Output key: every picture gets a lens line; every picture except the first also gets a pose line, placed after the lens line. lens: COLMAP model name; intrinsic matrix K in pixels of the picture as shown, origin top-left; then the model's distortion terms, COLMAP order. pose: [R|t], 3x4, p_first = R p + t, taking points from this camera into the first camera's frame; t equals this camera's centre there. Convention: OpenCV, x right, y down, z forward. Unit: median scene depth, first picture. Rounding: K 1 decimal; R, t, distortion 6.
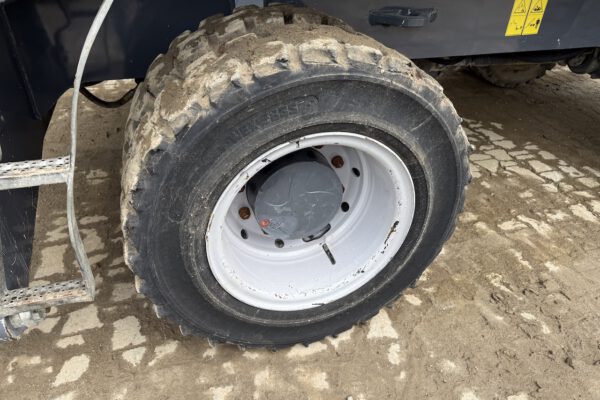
lens RADIAL K [[419.2, 0, 300.0], [0, 419.2, 200.0], [0, 0, 1]] dist [0.052850, -0.083484]
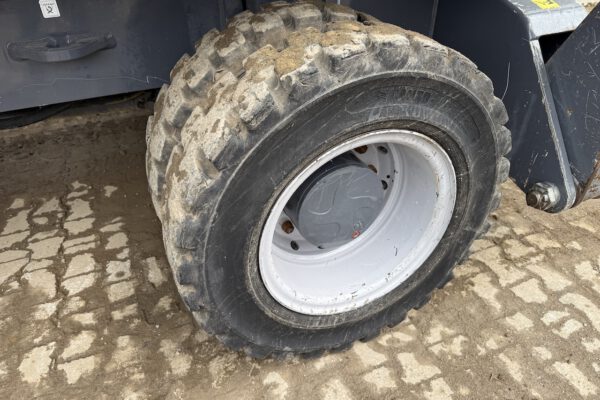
lens RADIAL K [[419.2, 0, 300.0], [0, 419.2, 200.0], [0, 0, 1]] dist [0.052850, -0.083484]
pose [[0.993284, -0.096714, 0.063507, 0.868341], [0.095913, 0.995268, 0.015546, -0.158663], [-0.064710, -0.009350, 0.997860, 0.265190]]
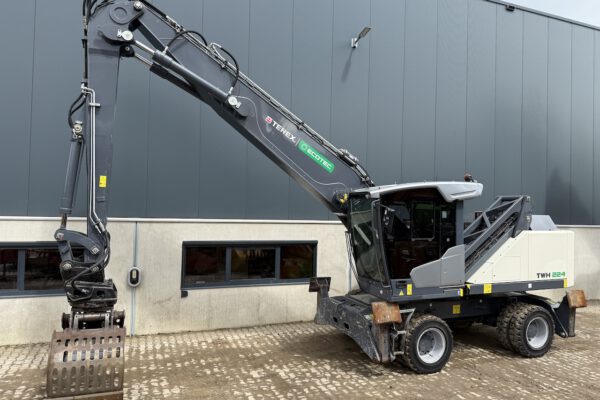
lens RADIAL K [[419.2, 0, 300.0], [0, 419.2, 200.0], [0, 0, 1]] dist [0.052850, -0.083484]
pose [[0.997103, -0.006522, 0.075781, -1.077830], [0.049498, 0.812115, -0.581394, 0.849625], [-0.057752, 0.583461, 0.810086, -2.384352]]
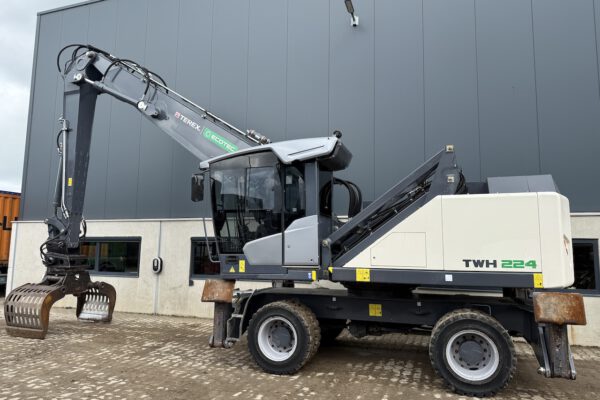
lens RADIAL K [[419.2, 0, 300.0], [0, 419.2, 200.0], [0, 0, 1]] dist [0.052850, -0.083484]
pose [[0.809427, -0.090115, -0.580265, 1.531339], [-0.318756, 0.762474, -0.563053, 0.723157], [0.493176, 0.640713, 0.588442, -1.363074]]
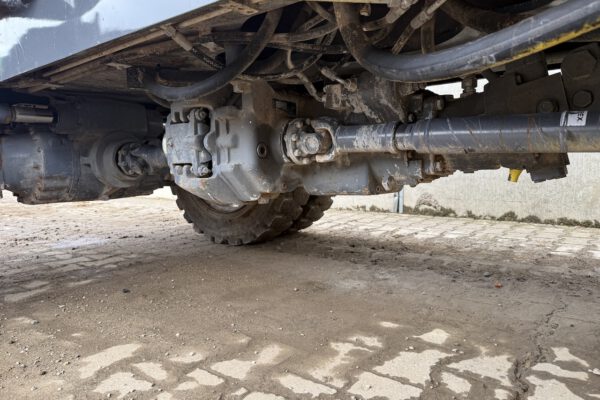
lens RADIAL K [[419.2, 0, 300.0], [0, 419.2, 200.0], [0, 0, 1]] dist [0.052850, -0.083484]
pose [[0.567838, 0.027580, -0.822678, 0.635314], [-0.434881, 0.858621, -0.271383, -0.135131], [0.698884, 0.511868, 0.499551, 0.755609]]
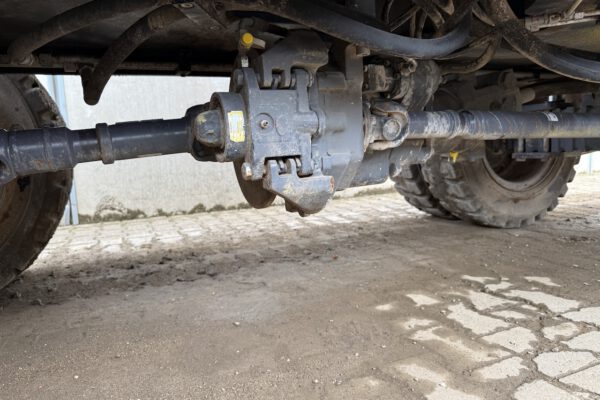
lens RADIAL K [[419.2, 0, 300.0], [0, 419.2, 200.0], [0, 0, 1]] dist [0.052850, -0.083484]
pose [[0.991125, -0.093331, 0.094665, 0.193410], [0.126399, 0.882181, -0.453631, -0.090318], [-0.041174, 0.461570, 0.886148, 0.651470]]
